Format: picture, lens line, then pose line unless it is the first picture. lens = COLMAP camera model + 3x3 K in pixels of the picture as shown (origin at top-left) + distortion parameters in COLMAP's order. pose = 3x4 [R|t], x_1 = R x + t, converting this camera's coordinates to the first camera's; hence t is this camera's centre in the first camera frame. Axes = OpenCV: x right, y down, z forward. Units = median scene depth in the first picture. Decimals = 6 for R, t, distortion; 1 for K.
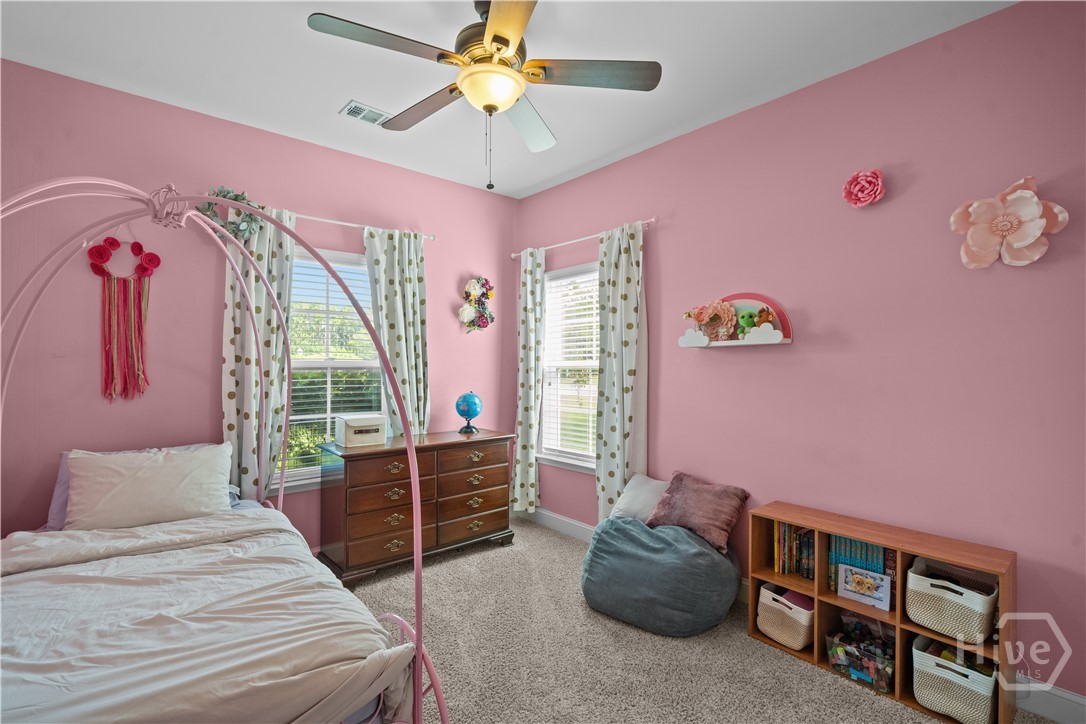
lens RADIAL K [[489.6, 0, 543.1], [0, 489.6, 369.3], [0, 0, 1]] dist [-0.000192, -0.000024]
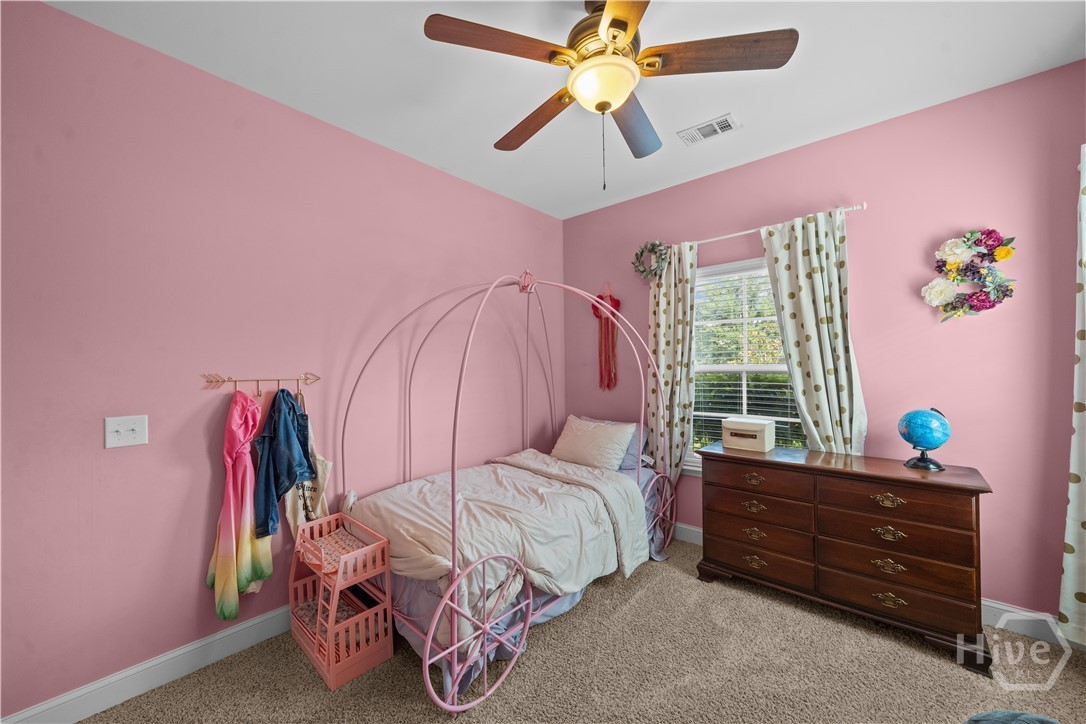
lens RADIAL K [[416.8, 0, 543.0], [0, 416.8, 362.0], [0, 0, 1]] dist [0.000886, 0.000139]
pose [[0.132952, -0.014171, -0.991021, 0.390293], [-0.004953, 0.999876, -0.014962, -0.007734], [0.991110, 0.006898, 0.132865, 0.438318]]
